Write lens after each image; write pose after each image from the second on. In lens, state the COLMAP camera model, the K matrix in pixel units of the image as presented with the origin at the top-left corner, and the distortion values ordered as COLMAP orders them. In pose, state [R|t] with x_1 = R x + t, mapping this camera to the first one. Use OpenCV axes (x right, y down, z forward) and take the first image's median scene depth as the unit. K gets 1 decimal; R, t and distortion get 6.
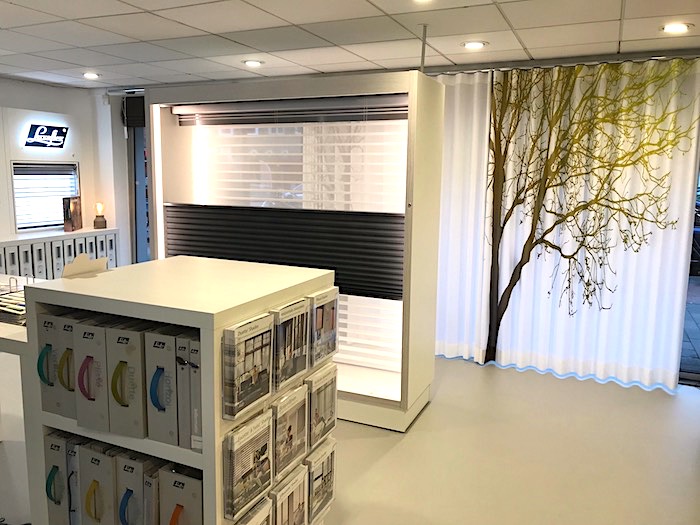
lens RADIAL K [[576.2, 0, 350.0], [0, 576.2, 262.5], [0, 0, 1]] dist [0.015810, -0.047646]
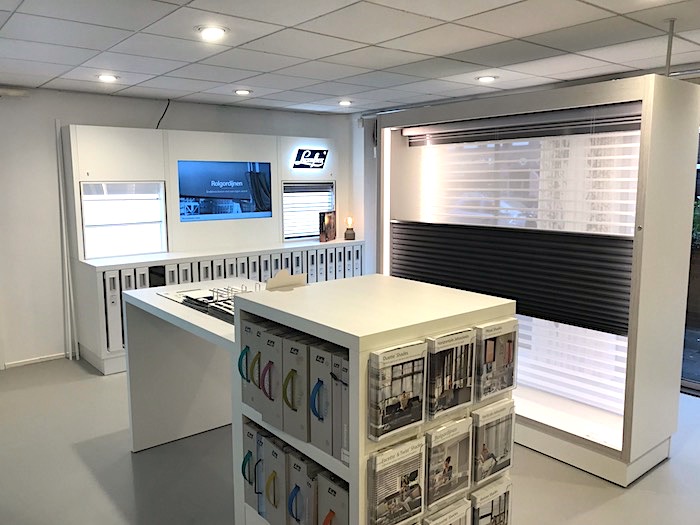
lens RADIAL K [[576.2, 0, 350.0], [0, 576.2, 262.5], [0, 0, 1]] dist [0.015810, -0.047646]
pose [[0.886286, 0.048289, -0.460615, 0.173081], [-0.054081, 0.998536, 0.000622, -0.035951], [0.459970, 0.024360, 0.887600, 0.042542]]
